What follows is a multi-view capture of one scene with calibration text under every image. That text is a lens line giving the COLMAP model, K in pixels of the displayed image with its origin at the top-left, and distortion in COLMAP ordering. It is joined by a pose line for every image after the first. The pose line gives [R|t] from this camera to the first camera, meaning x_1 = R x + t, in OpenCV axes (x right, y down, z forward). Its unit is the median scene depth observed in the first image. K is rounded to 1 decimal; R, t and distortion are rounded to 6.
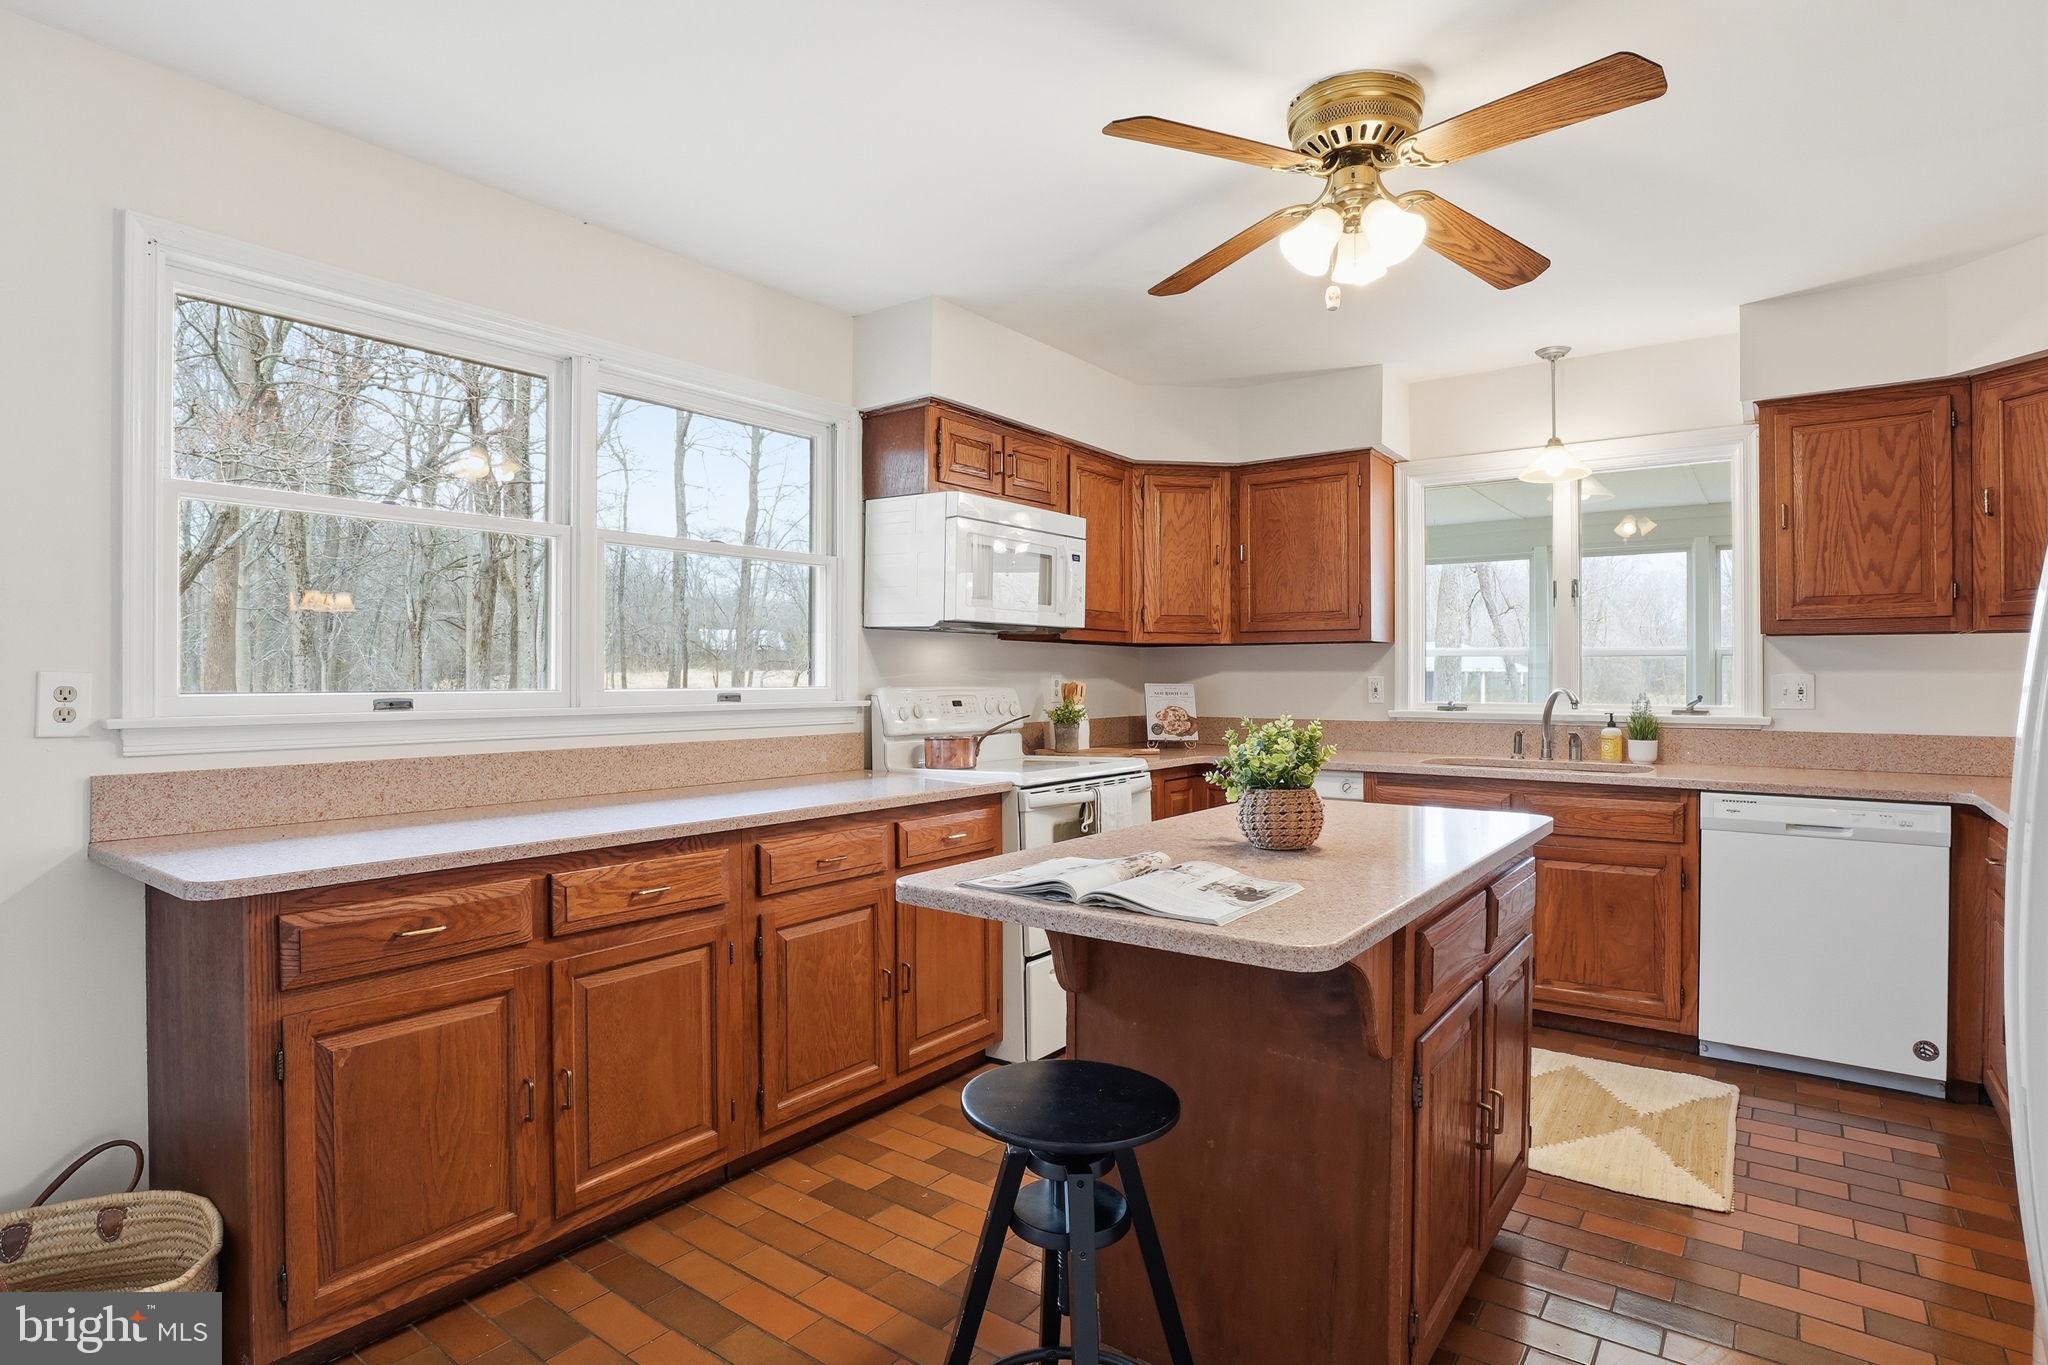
lens RADIAL K [[1072.4, 0, 1031.2], [0, 1072.4, 676.9], [0, 0, 1]] dist [-0.029559, 0.002659]
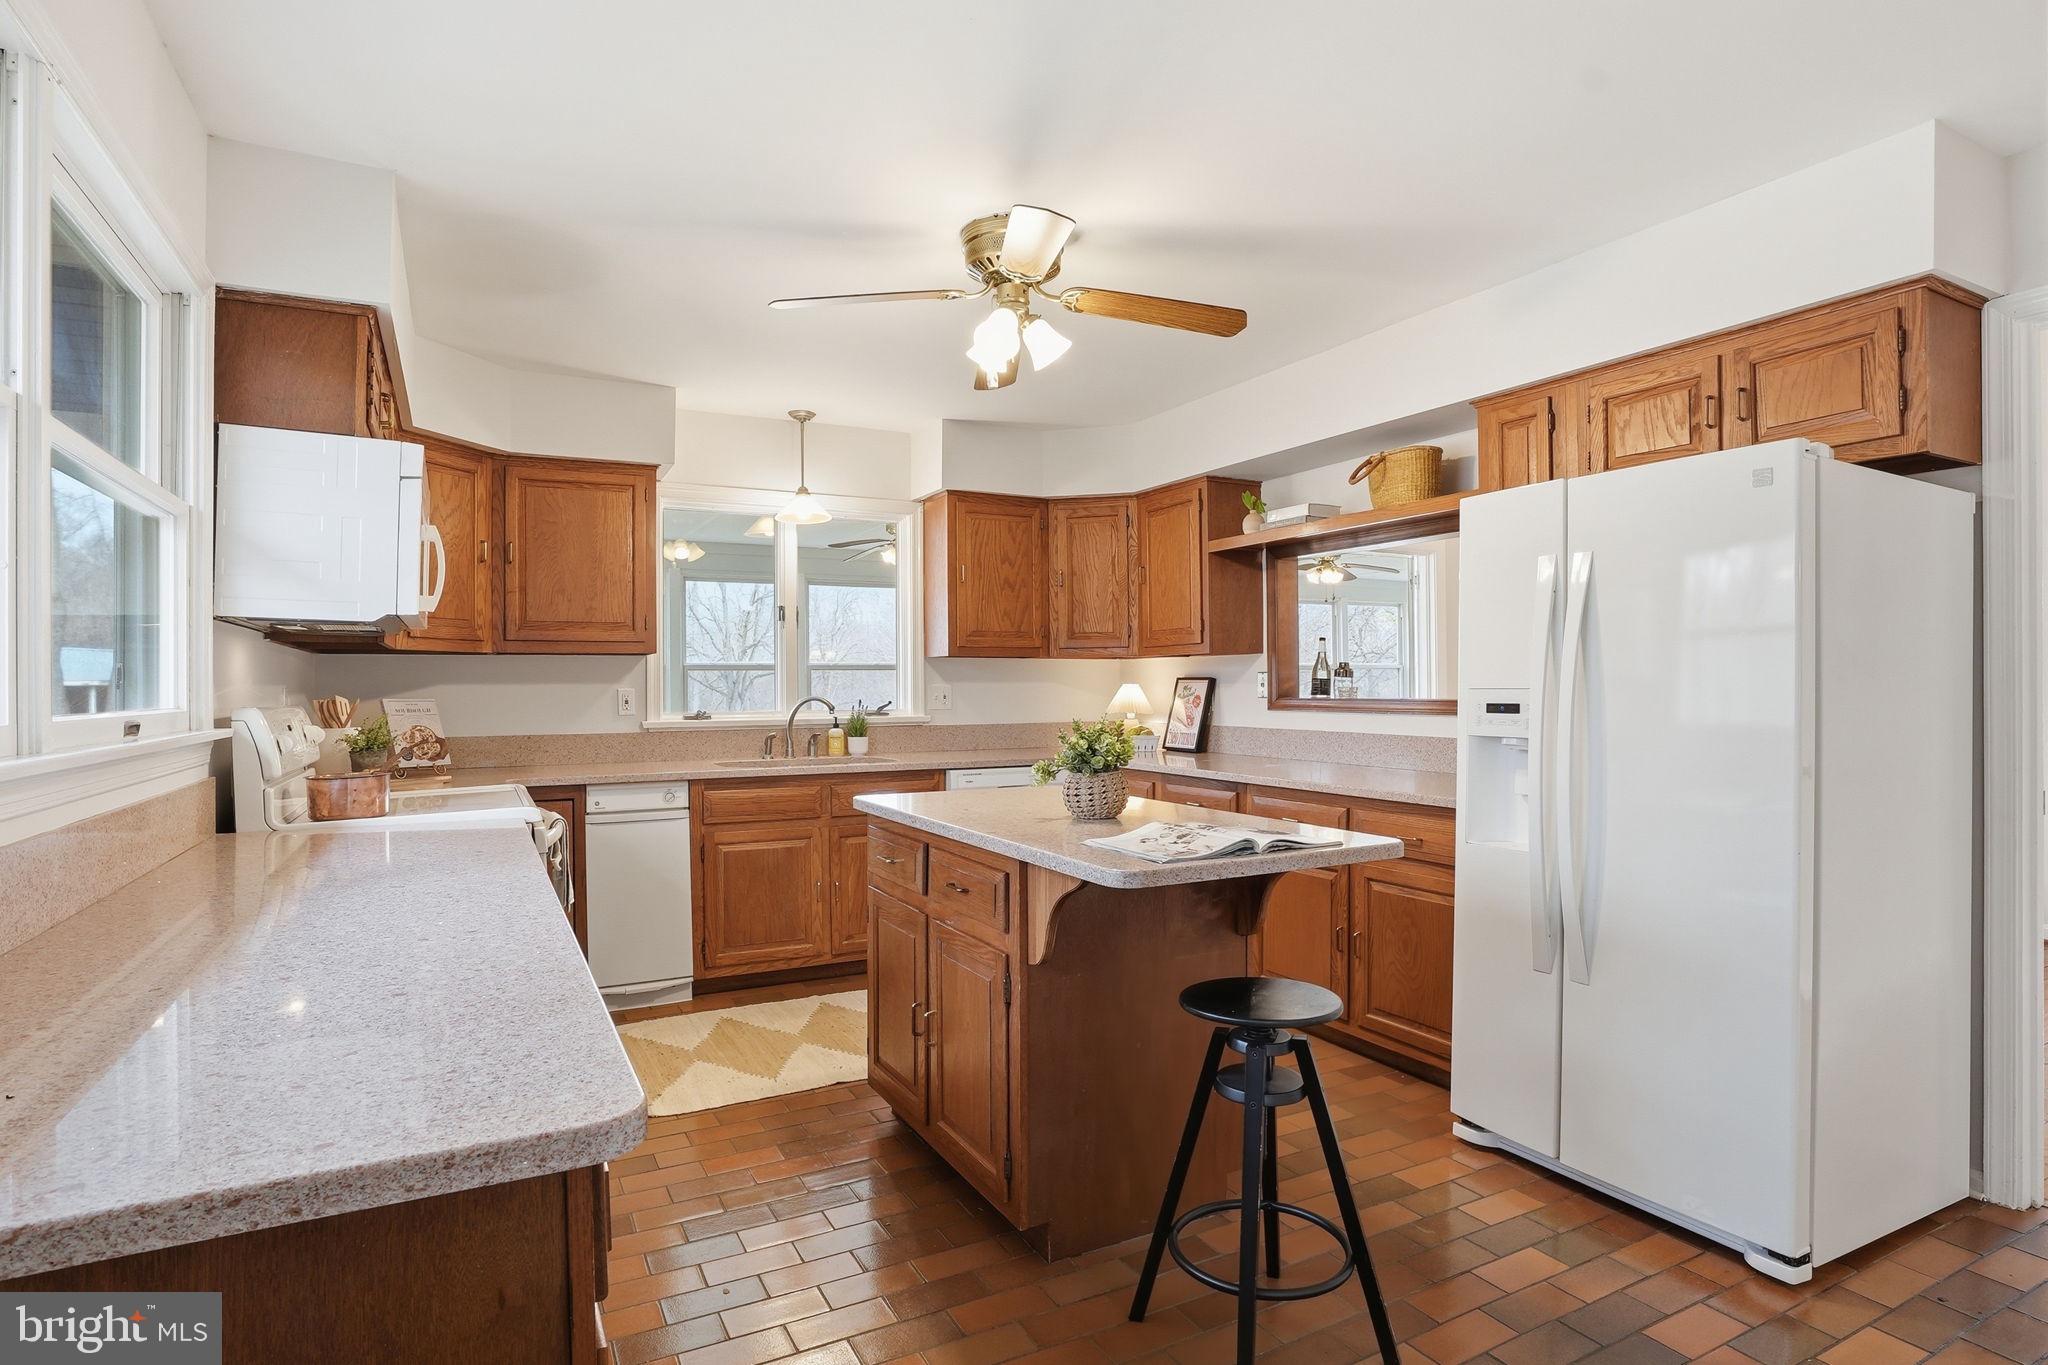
lens RADIAL K [[1072.4, 0, 1034.5], [0, 1072.4, 687.3], [0, 0, 1]] dist [-0.029559, 0.002659]
pose [[0.435156, -0.004460, 0.900344, -0.476453], [0.007226, 0.999973, 0.001461, -0.000410], [-0.900326, 0.005870, 0.435177, 0.245367]]
